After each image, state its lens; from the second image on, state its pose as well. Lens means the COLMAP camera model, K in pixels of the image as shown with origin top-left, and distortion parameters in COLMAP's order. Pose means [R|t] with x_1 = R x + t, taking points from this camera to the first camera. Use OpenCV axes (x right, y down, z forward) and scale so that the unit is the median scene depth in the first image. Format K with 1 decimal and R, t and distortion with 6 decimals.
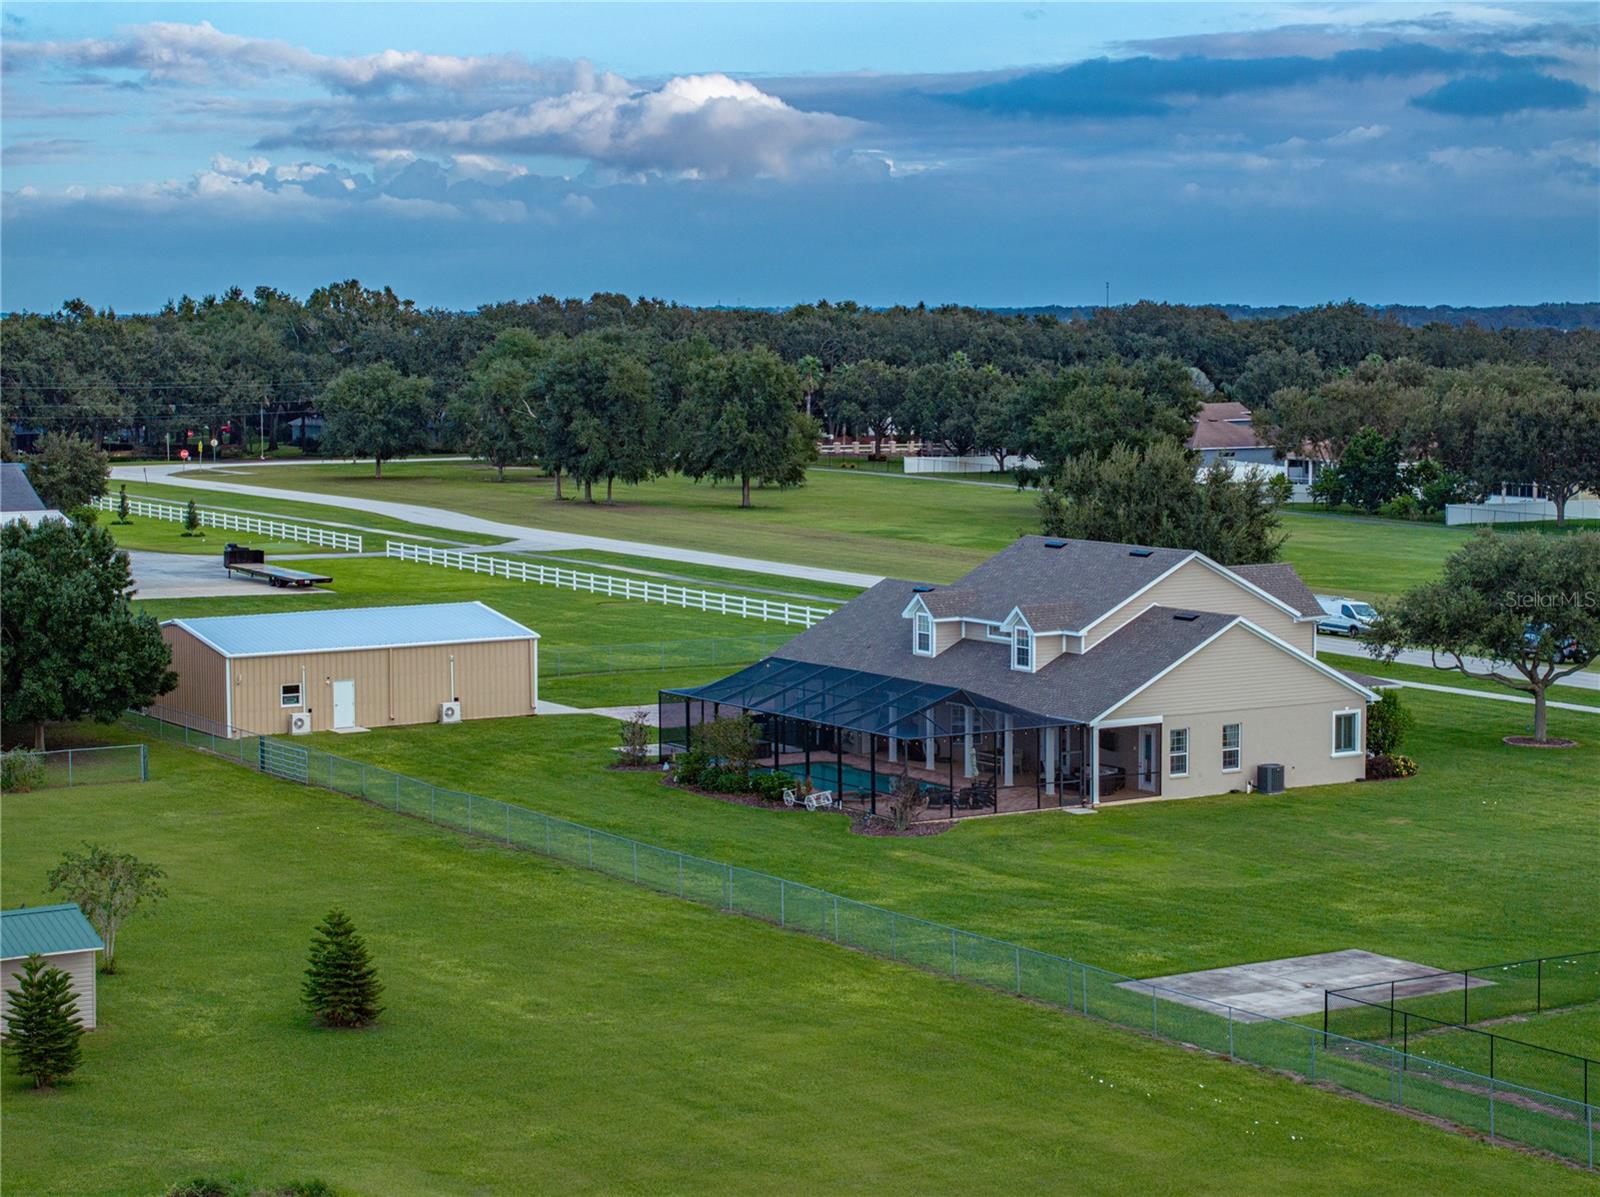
lens RADIAL K [[3279.5, 0, 833.4], [0, 3279.5, 660.8], [0, 0, 1]] dist [0.077390, 0.000000]
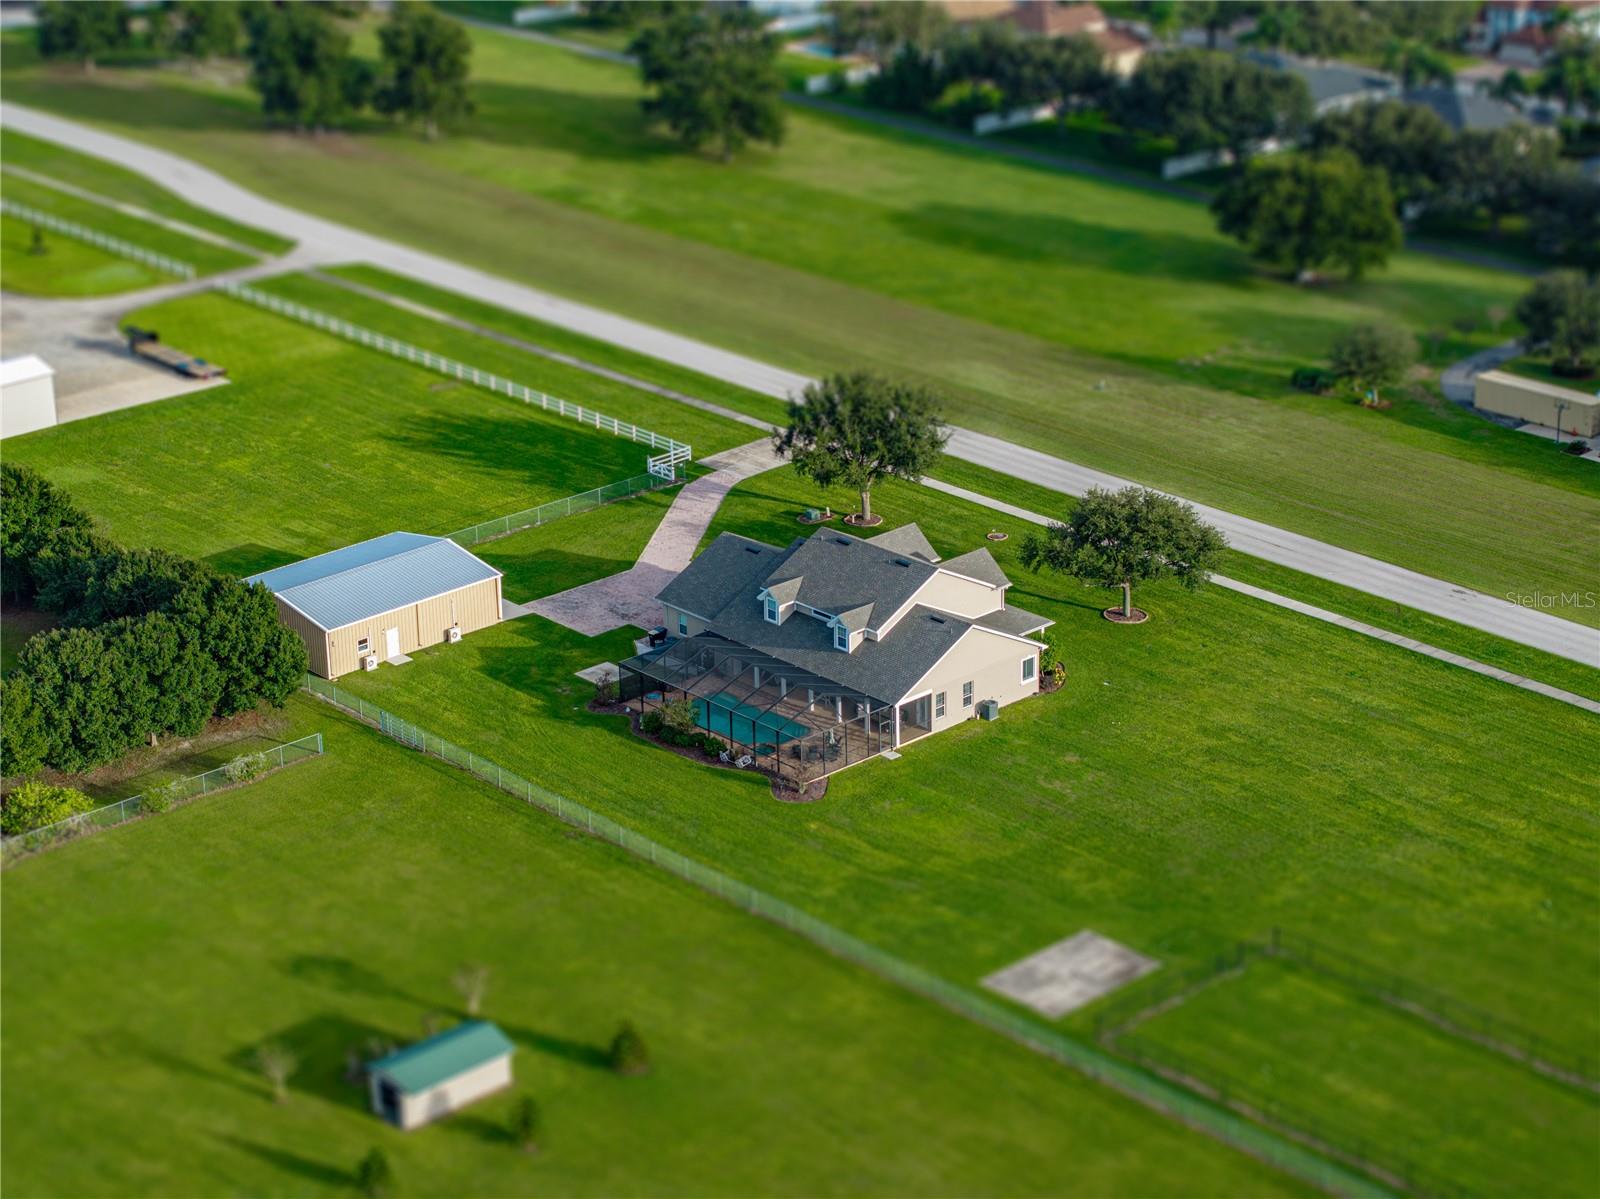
lens RADIAL K [[3279.5, 0, 797.4], [0, 3279.5, 600.7], [0, 0, 1]] dist [0.077390, 0.000000]
pose [[0.985549, -0.075879, 0.151442, -0.218752], [0.035449, 0.966649, 0.253639, -0.449679], [-0.165637, -0.244605, 0.955370, -0.604431]]
